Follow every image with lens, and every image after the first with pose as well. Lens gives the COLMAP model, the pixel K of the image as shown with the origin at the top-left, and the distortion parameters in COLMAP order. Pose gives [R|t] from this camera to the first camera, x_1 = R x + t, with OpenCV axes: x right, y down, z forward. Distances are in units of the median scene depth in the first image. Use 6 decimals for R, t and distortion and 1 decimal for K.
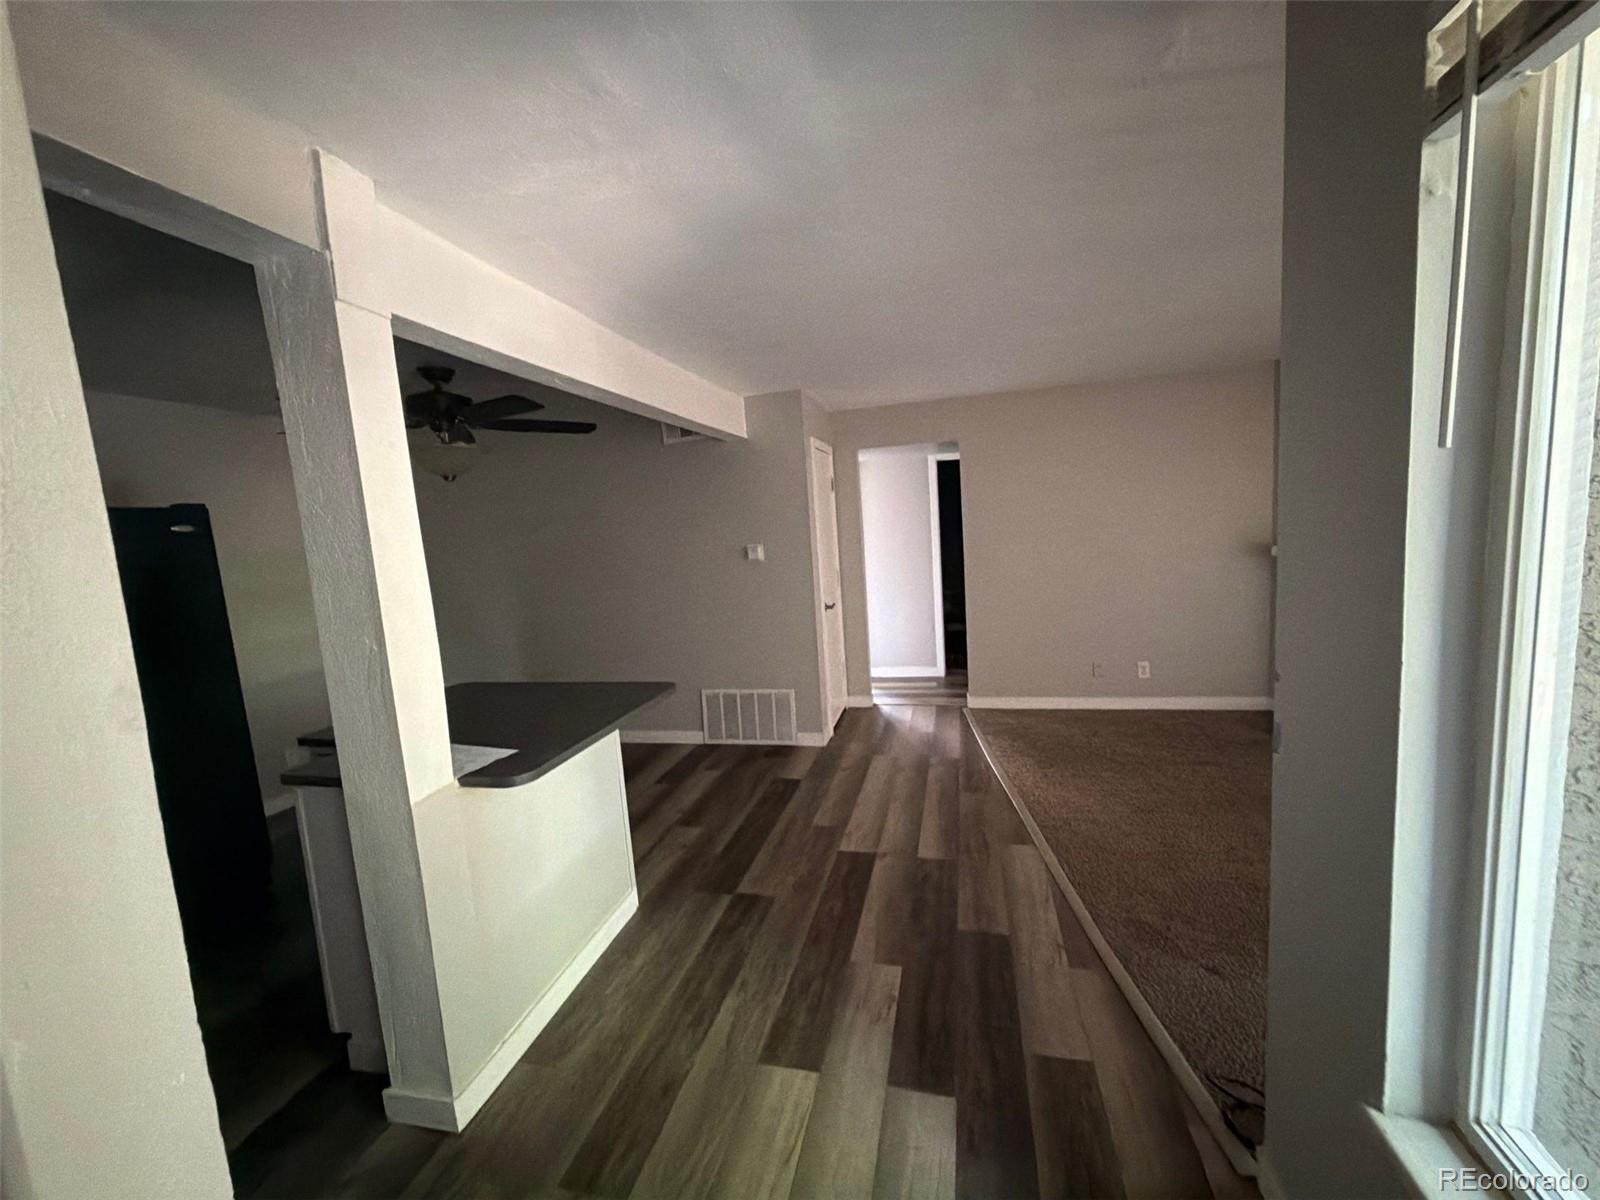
lens RADIAL K [[628.9, 0, 801.8], [0, 628.9, 605.6], [0, 0, 1]] dist [0.000935, 0.000081]
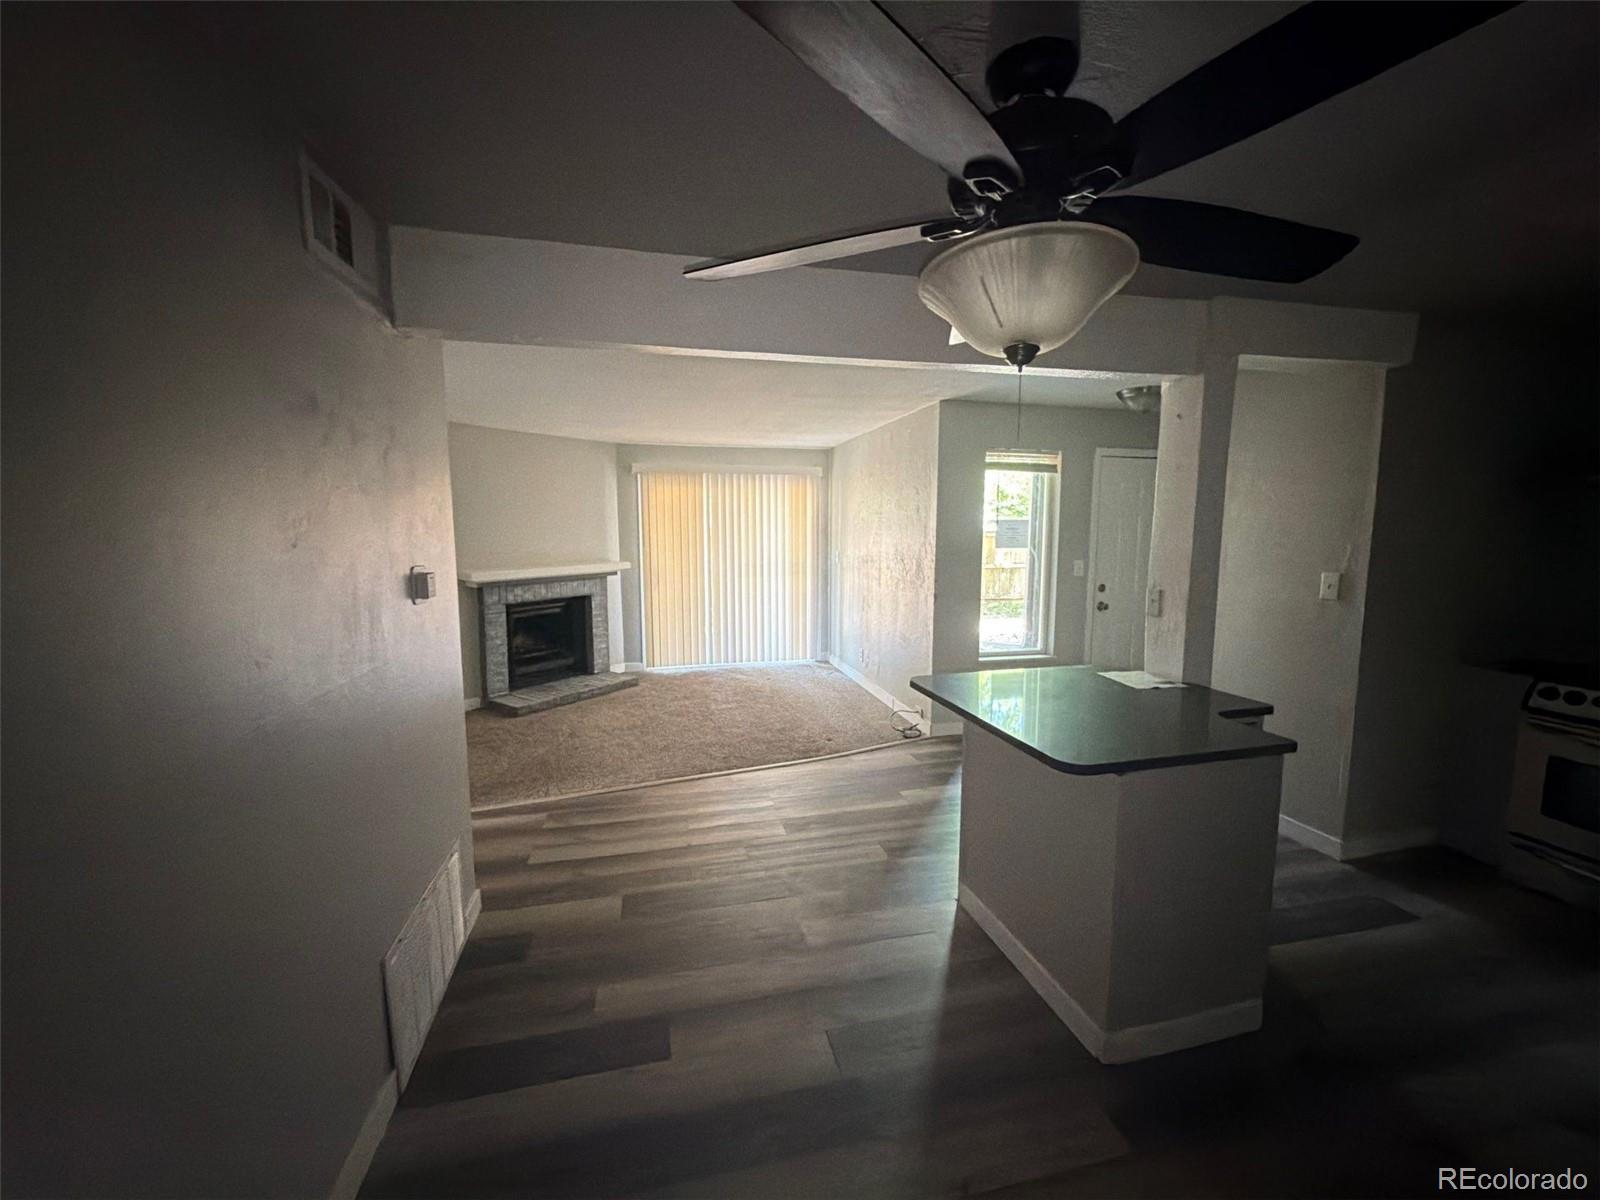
lens RADIAL K [[637.7, 0, 799.3], [0, 637.7, 602.1], [0, 0, 1]] dist [-0.000498, -0.000295]
pose [[-0.458424, -0.037229, 0.887953, -0.992901], [0.143474, 0.982917, 0.115282, -0.135727], [-0.877076, 0.180247, -0.445251, 1.534319]]
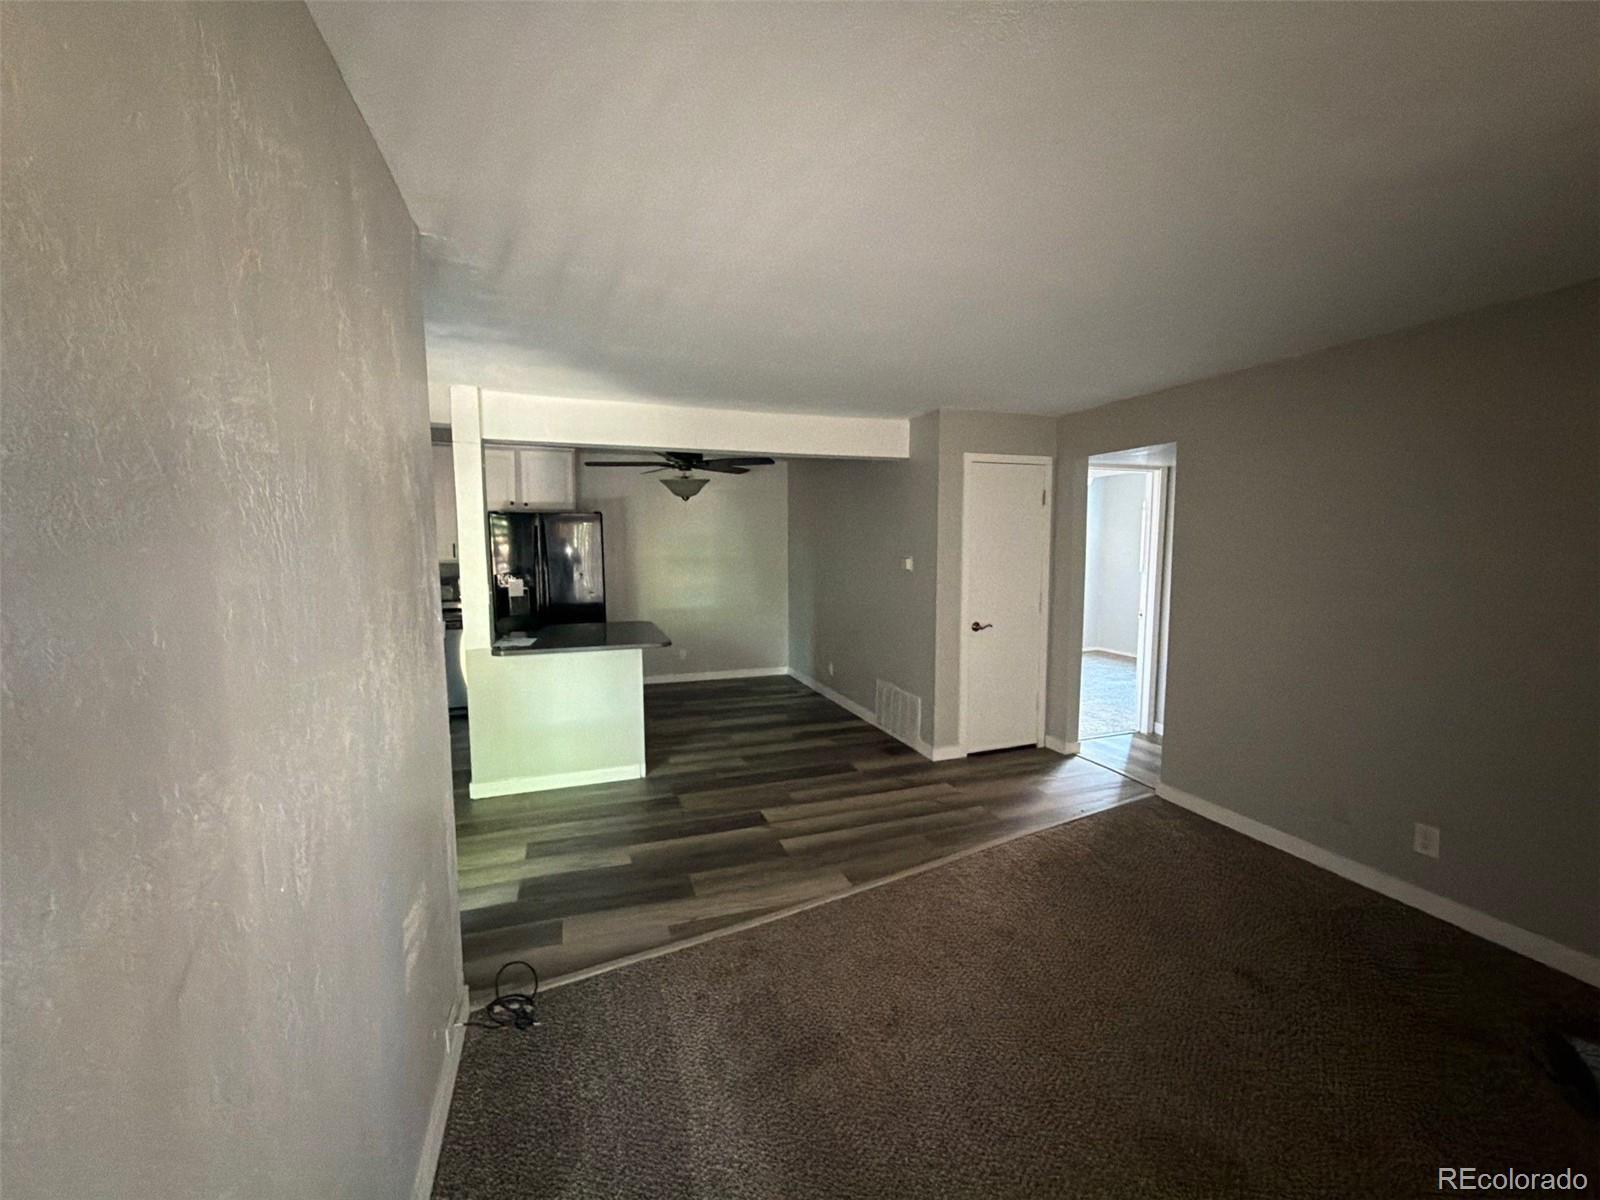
lens RADIAL K [[636.8, 0, 804.0], [0, 636.8, 606.7], [0, 0, 1]] dist [-0.002773, -0.000376]
pose [[0.560892, 0.152058, -0.813805, 1.150009], [-0.138725, 0.986352, 0.088686, -0.131626], [0.816184, 0.063152, 0.574331, 0.372768]]
